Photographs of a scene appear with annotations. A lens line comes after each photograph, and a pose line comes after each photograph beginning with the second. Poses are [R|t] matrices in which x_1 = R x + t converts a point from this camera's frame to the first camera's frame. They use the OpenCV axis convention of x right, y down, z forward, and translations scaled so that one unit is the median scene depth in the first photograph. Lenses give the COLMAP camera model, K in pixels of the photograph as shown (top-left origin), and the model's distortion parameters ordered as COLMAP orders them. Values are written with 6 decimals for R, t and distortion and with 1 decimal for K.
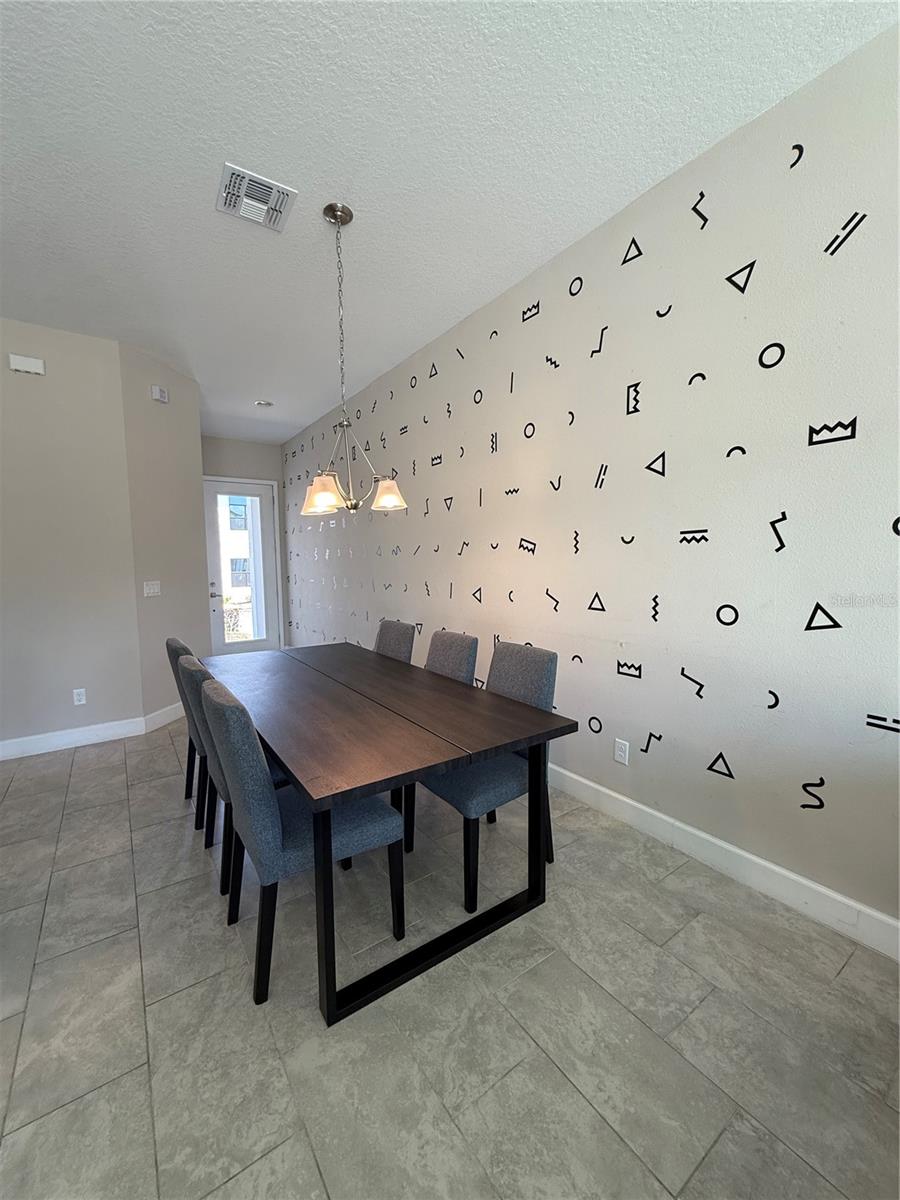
lens RADIAL K [[478.5, 0, 450.0], [0, 478.5, 600.0], [0, 0, 1]] dist [-0.001714, -0.000233]
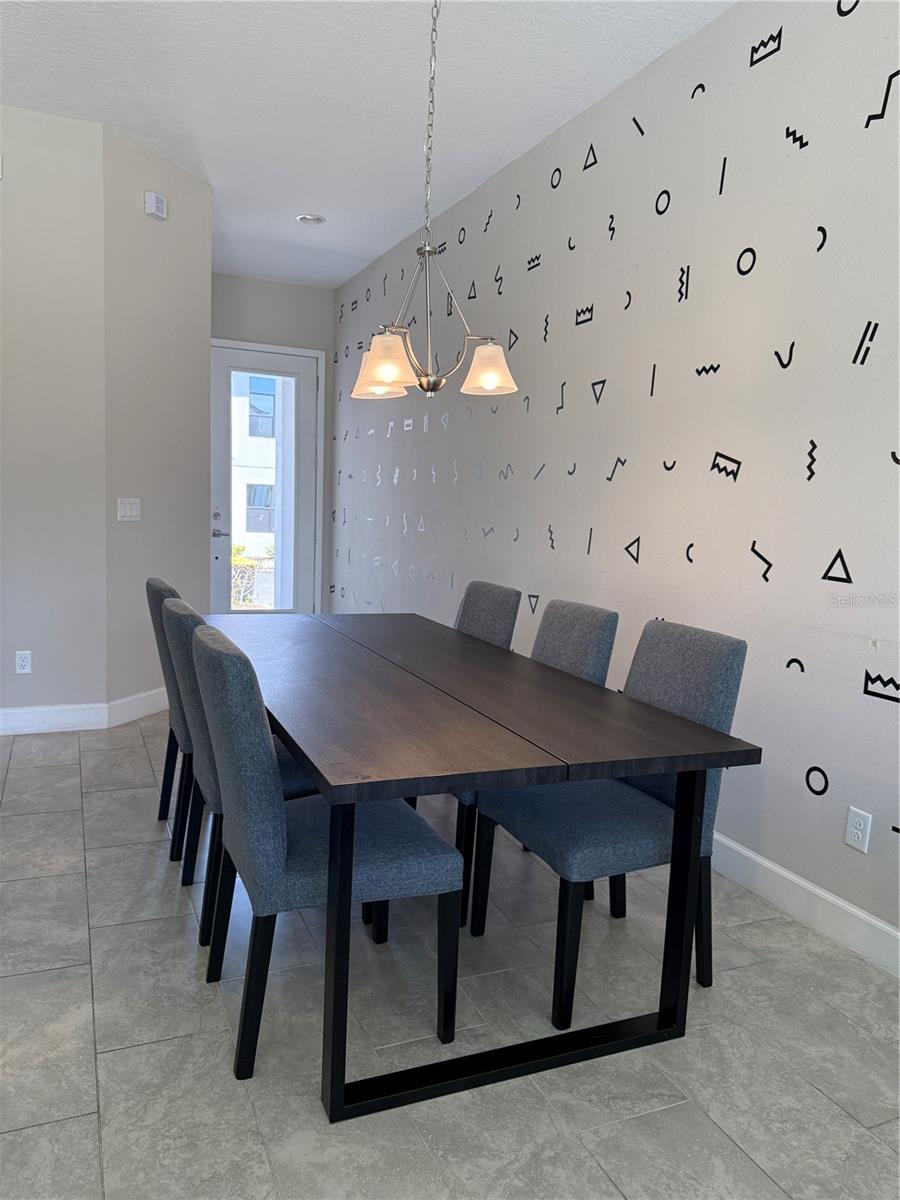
lens RADIAL K [[855.8, 0, 437.1], [0, 855.8, 608.4], [0, 0, 1]] dist [0.033478, -0.044054]
pose [[0.976431, 0.078783, -0.200938, 0.060775], [-0.071094, 0.996444, 0.045211, 0.049468], [0.203786, -0.029860, 0.978560, -0.119536]]
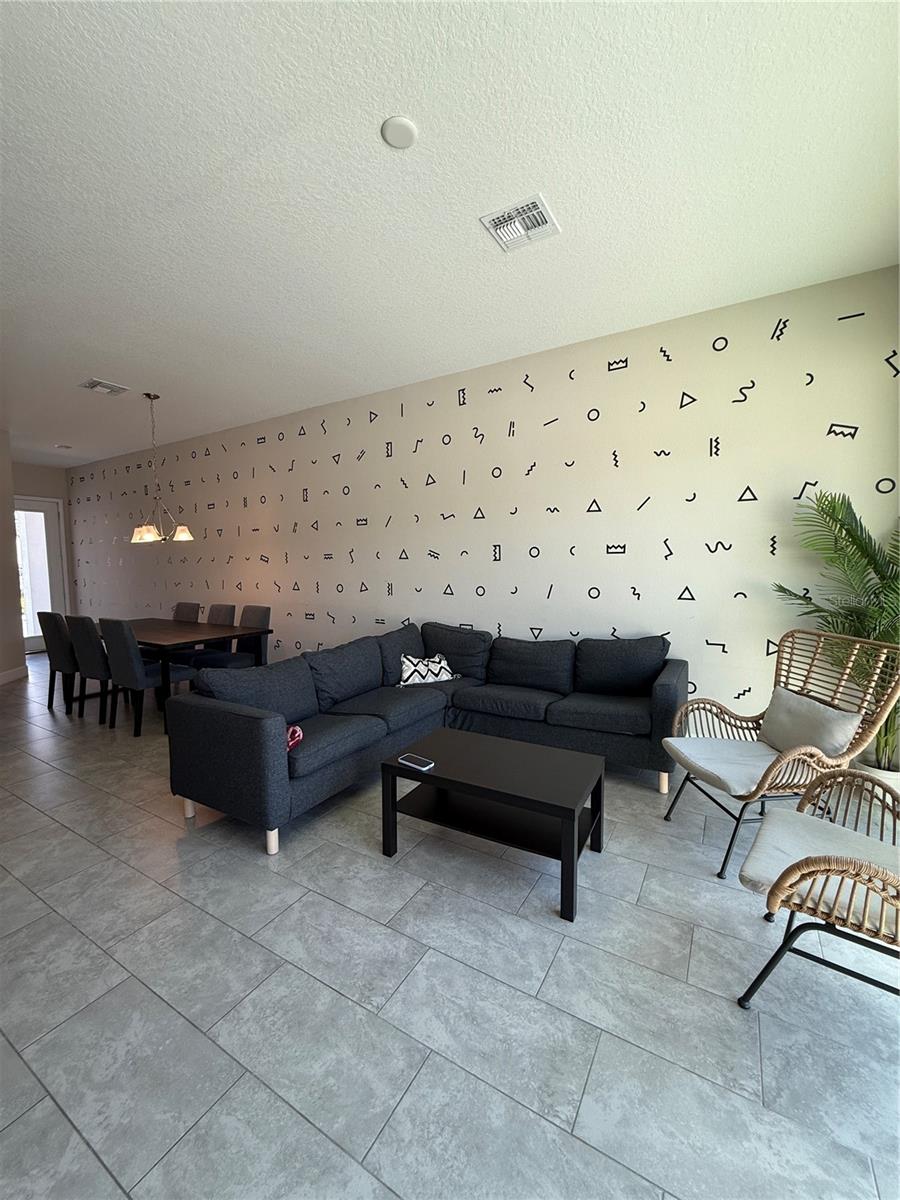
lens RADIAL K [[478.5, 0, 450.0], [0, 478.5, 600.0], [0, 0, 1]] dist [-0.001714, -0.000233]
pose [[0.914362, -0.027243, 0.403980, 0.086988], [0.033104, 0.999424, -0.007530, 0.123977], [-0.403542, 0.020259, 0.914737, -1.445051]]
